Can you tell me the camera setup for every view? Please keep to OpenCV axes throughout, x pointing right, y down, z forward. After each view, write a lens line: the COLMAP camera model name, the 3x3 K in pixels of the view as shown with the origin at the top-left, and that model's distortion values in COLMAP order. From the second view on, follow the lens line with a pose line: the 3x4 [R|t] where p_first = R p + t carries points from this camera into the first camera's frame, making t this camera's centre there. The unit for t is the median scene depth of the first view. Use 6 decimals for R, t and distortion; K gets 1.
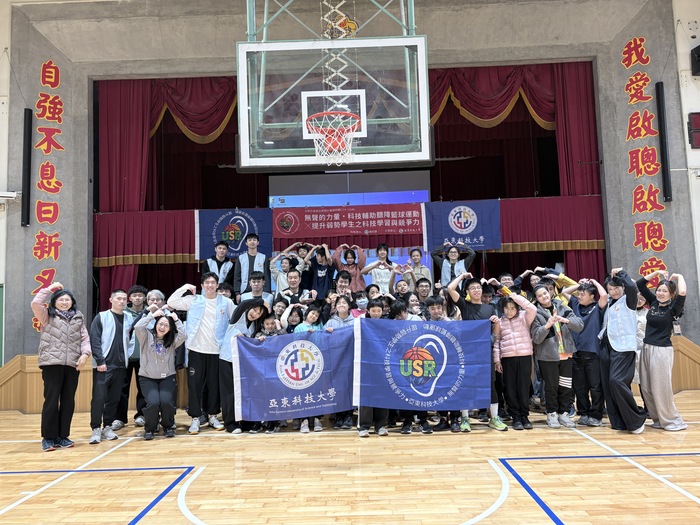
lens RADIAL K [[508.3, 0, 357.1], [0, 508.3, 262.3], [0, 0, 1]] dist [0.033513, -0.043257]
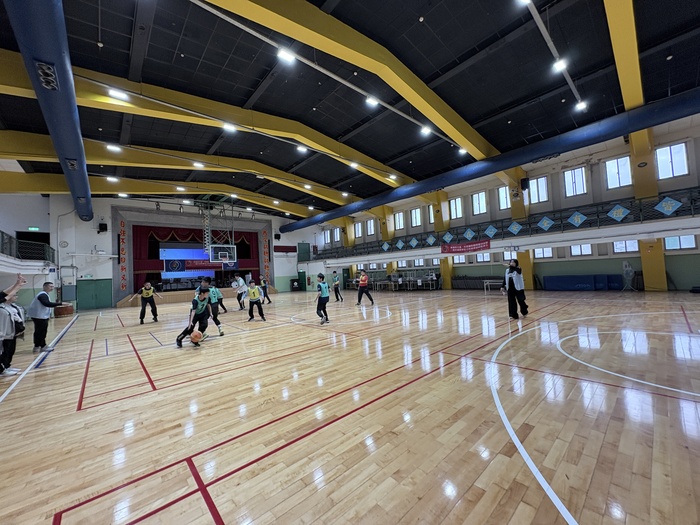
lens RADIAL K [[277.0, 0, 350.3], [0, 277.0, 266.2], [0, 0, 1]] dist [0.000432, -0.001680]
pose [[0.734355, 0.010582, 0.678683, -0.763442], [-0.023176, 0.999686, 0.009490, -0.111991], [-0.678370, -0.022699, 0.734370, -1.734877]]
